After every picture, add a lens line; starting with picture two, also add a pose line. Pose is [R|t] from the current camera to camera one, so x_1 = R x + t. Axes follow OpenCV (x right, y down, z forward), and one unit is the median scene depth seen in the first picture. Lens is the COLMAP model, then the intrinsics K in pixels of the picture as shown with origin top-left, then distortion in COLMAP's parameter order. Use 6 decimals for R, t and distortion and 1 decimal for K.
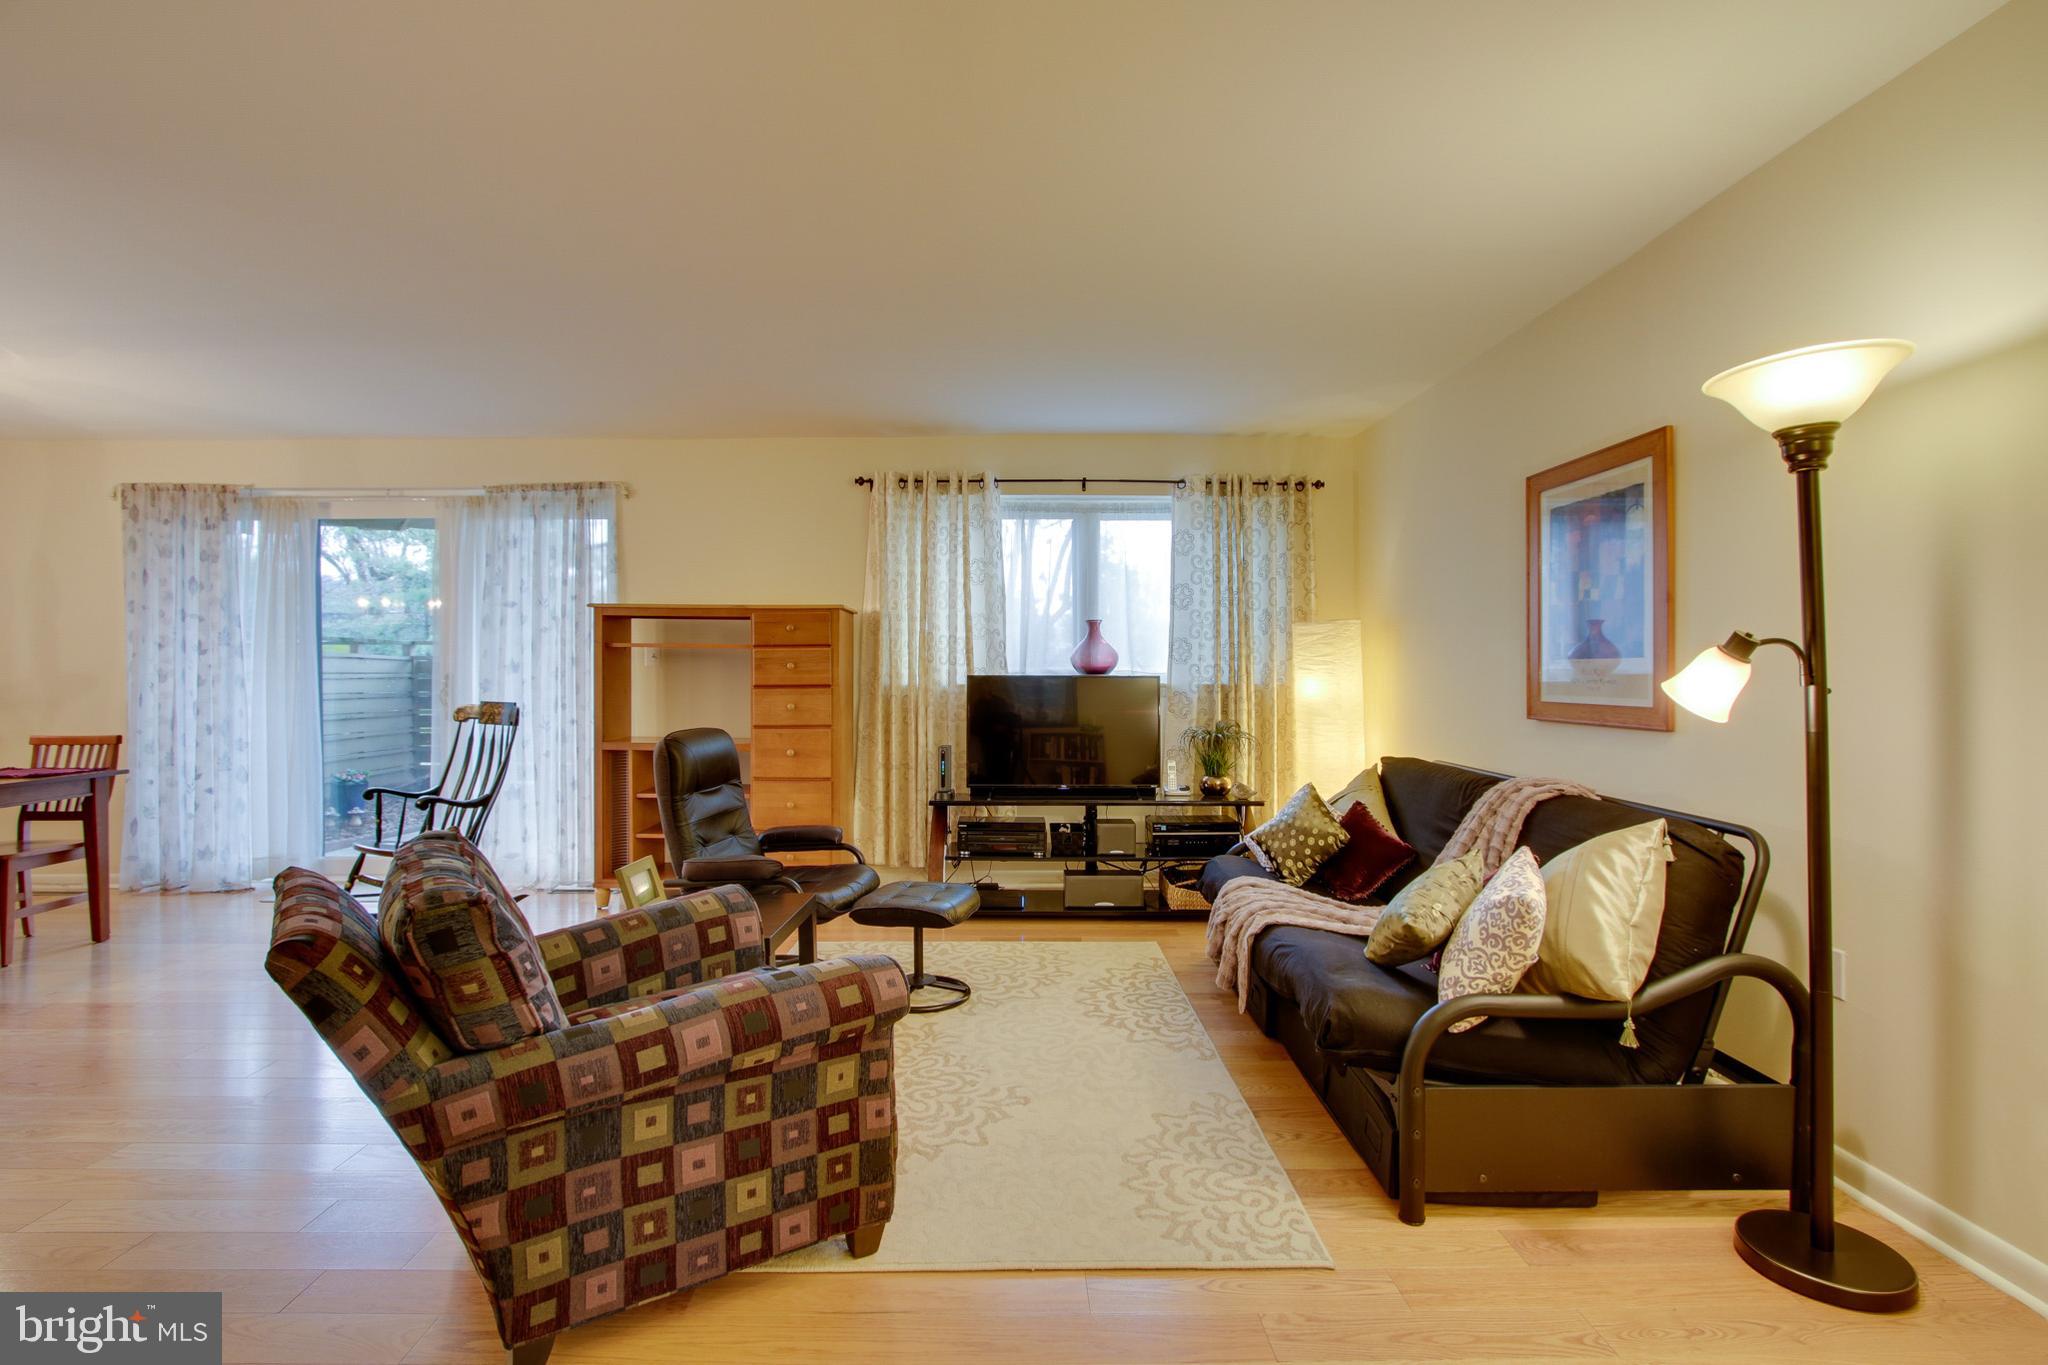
lens RADIAL K [[947.7, 0, 1016.0], [0, 947.7, 678.6], [0, 0, 1]] dist [-0.019892, 0.004101]
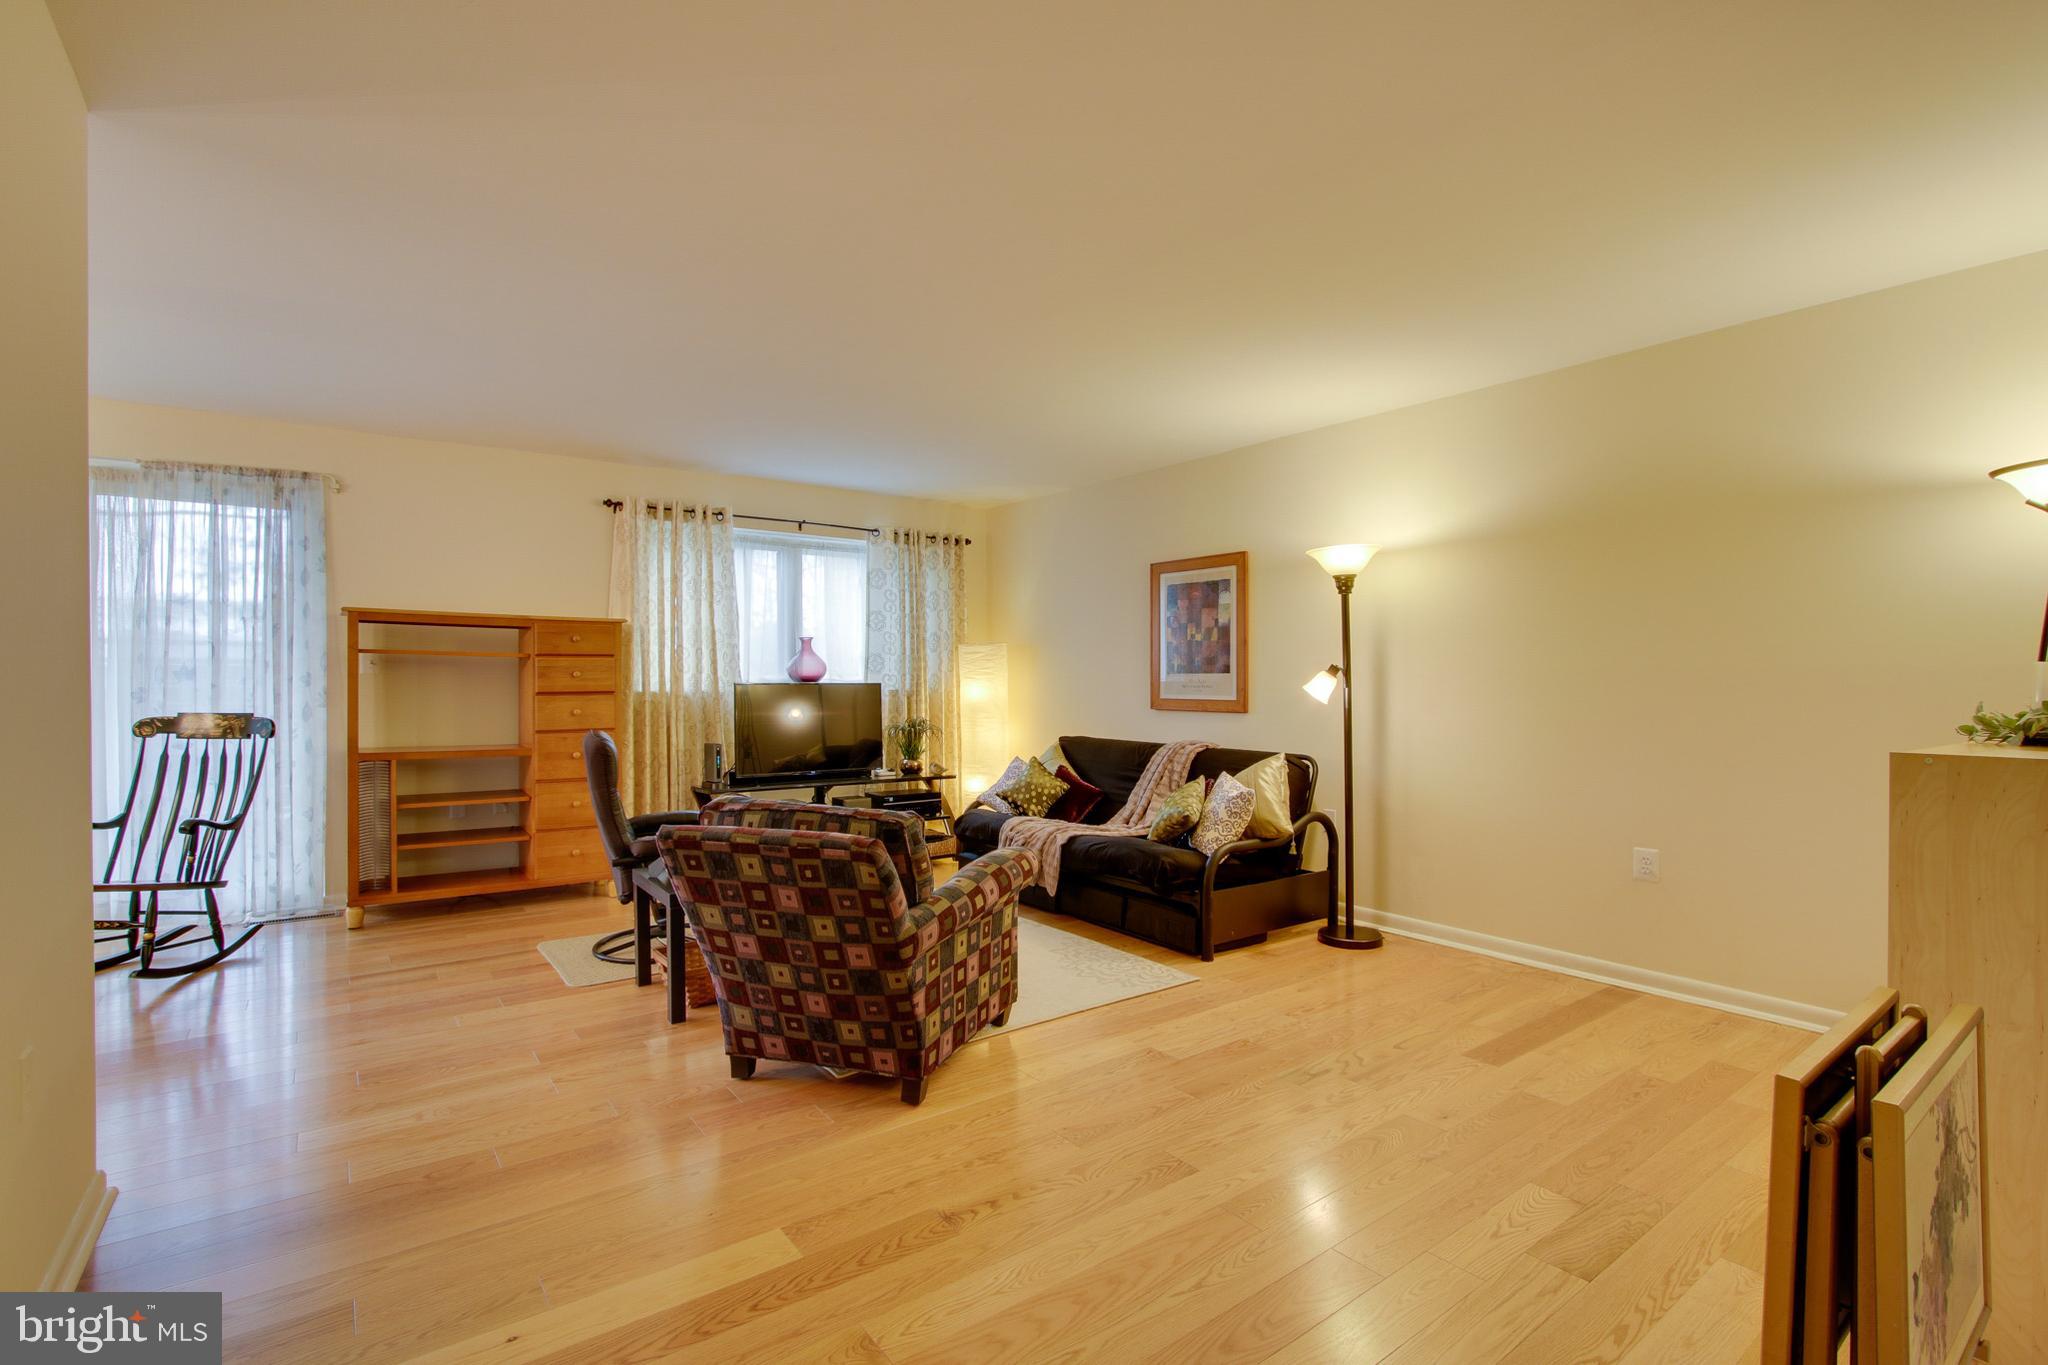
lens RADIAL K [[947.7, 0, 1020.8], [0, 947.7, 686.6], [0, 0, 1]] dist [-0.019892, 0.004101]
pose [[0.809852, -0.002653, 0.586628, -0.445927], [0.001557, 0.999996, 0.002374, -0.000874], [-0.586632, -0.001009, 0.809853, -0.157303]]
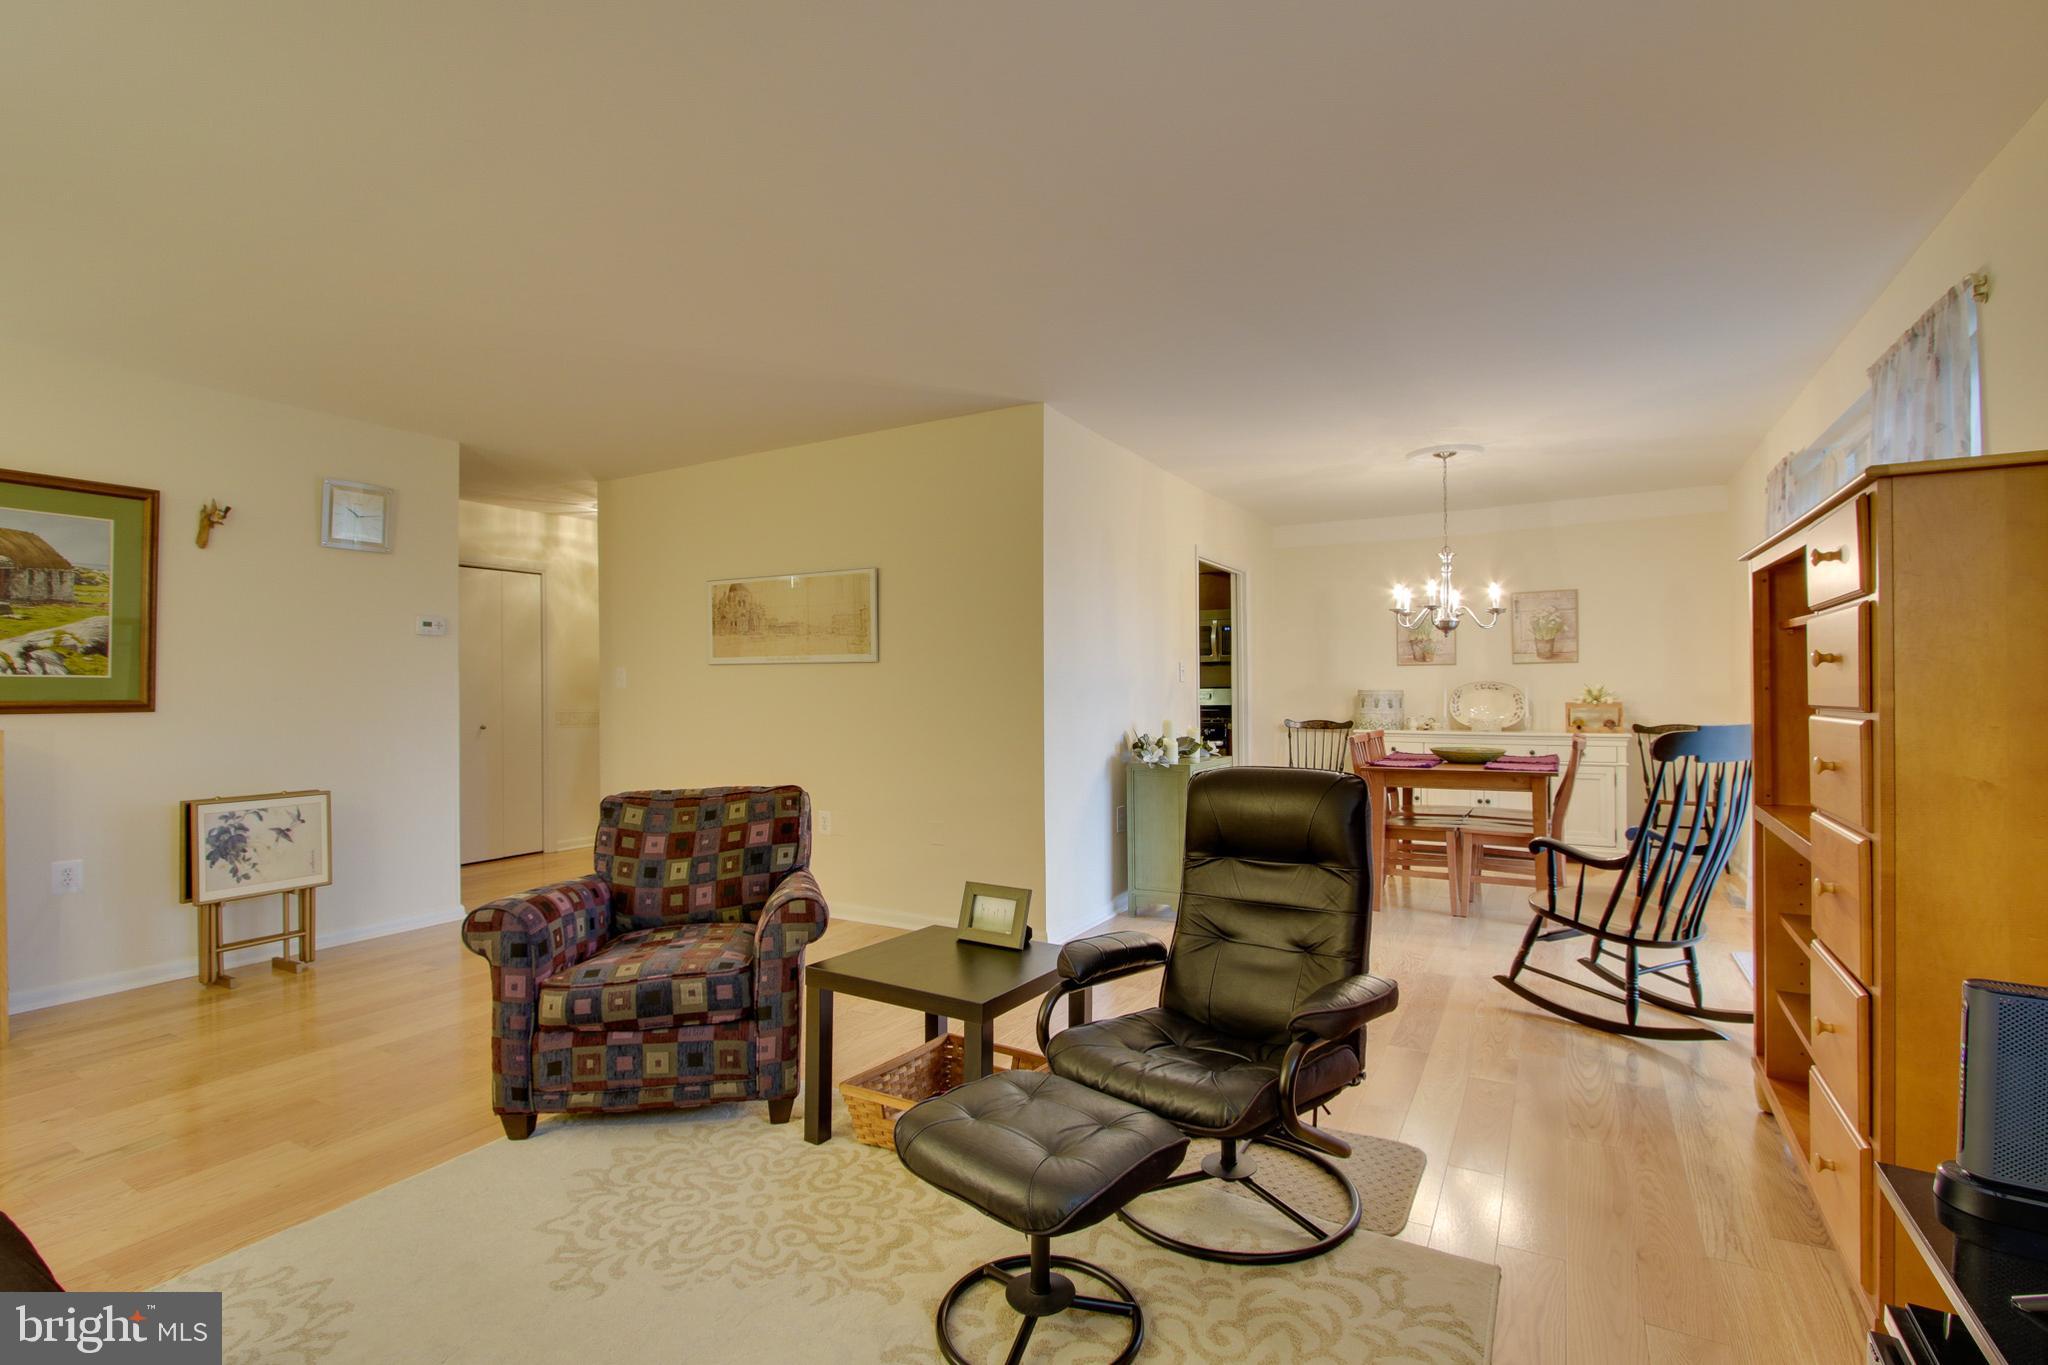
lens RADIAL K [[947.7, 0, 1034.6], [0, 947.7, 681.2], [0, 0, 1]] dist [-0.019892, 0.004101]
pose [[-0.483491, -0.003494, -0.875343, 0.238319], [0.003585, 0.999976, -0.005972, -0.001991], [0.875342, -0.006026, -0.483466, 0.886523]]
